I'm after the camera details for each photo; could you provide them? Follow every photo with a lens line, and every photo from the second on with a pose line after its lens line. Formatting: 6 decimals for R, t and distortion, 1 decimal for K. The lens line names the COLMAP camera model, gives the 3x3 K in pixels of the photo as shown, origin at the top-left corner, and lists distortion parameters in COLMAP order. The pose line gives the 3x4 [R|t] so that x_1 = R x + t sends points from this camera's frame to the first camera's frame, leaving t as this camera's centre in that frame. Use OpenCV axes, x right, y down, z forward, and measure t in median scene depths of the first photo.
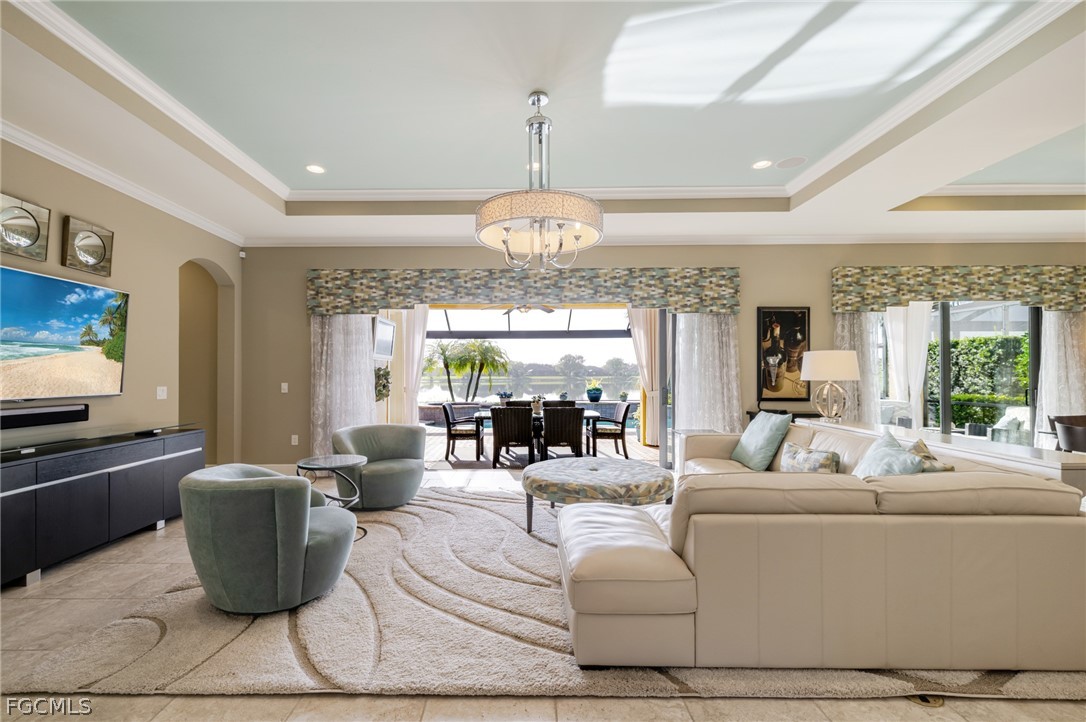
lens RADIAL K [[457.6, 0, 513.7], [0, 457.6, 368.0], [0, 0, 1]] dist [-0.000691, -0.000464]
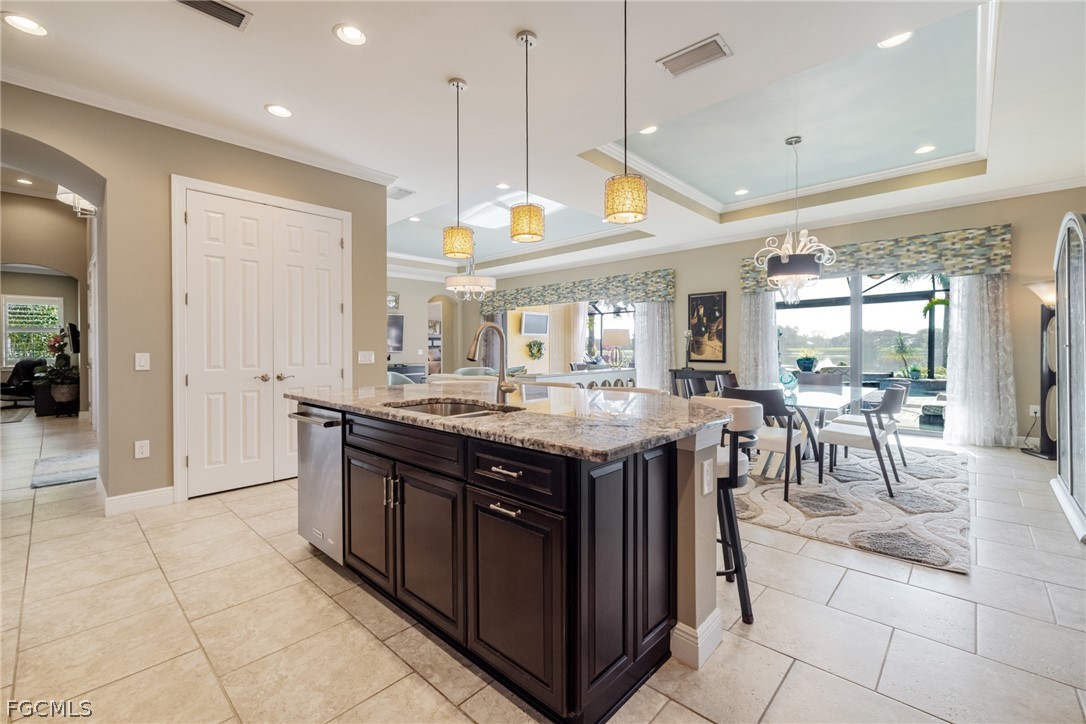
lens RADIAL K [[457.6, 0, 546.3], [0, 457.6, 352.4], [0, 0, 1]] dist [-0.000691, -0.000464]
pose [[0.746918, 0.005741, -0.664891, 1.162052], [0.012700, 0.999657, 0.022898, 0.005717], [0.664795, -0.025547, 0.746589, -0.335348]]
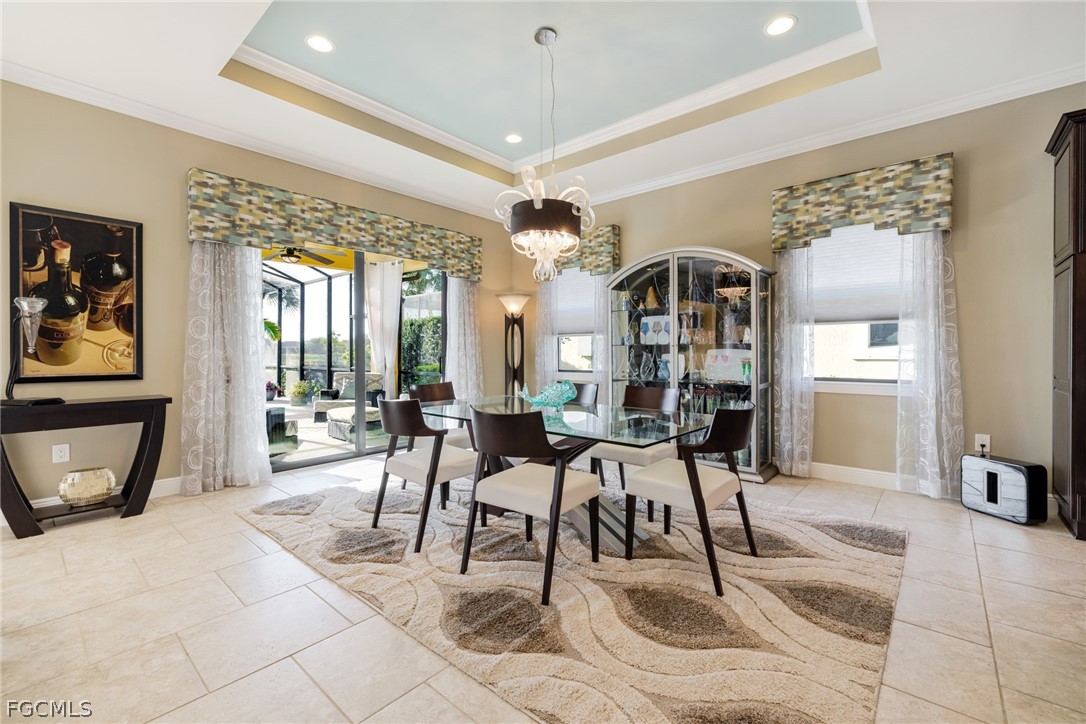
lens RADIAL K [[457.6, 0, 541.1], [0, 457.6, 350.3], [0, 0, 1]] dist [-0.000691, -0.000464]
pose [[0.643031, 0.002364, 0.765837, 0.535626], [-0.009531, 0.999942, 0.004917, 0.026094], [-0.765781, -0.010461, 0.643016, 0.214092]]
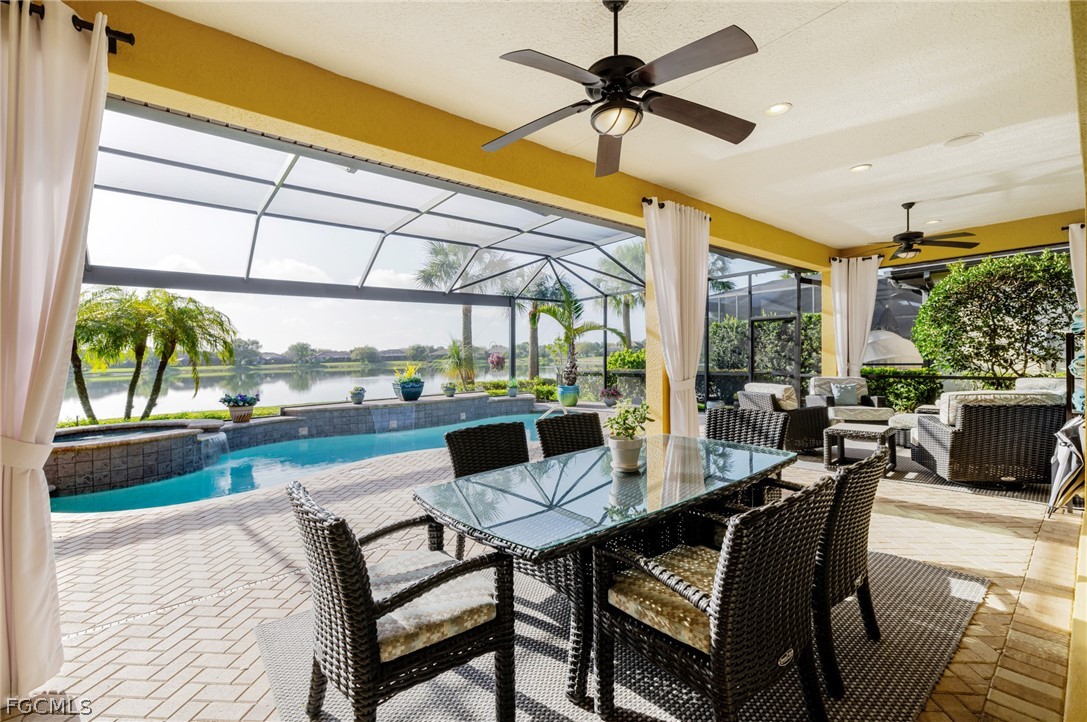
lens RADIAL K [[458.0, 0, 548.0], [0, 458.0, 344.3], [0, 0, 1]] dist [-0.000691, -0.000464]
pose [[0.751263, 0.002239, 0.659999, -0.286302], [0.011405, 0.999801, -0.016375, 0.025230], [-0.659904, 0.019829, 0.751088, 1.118047]]
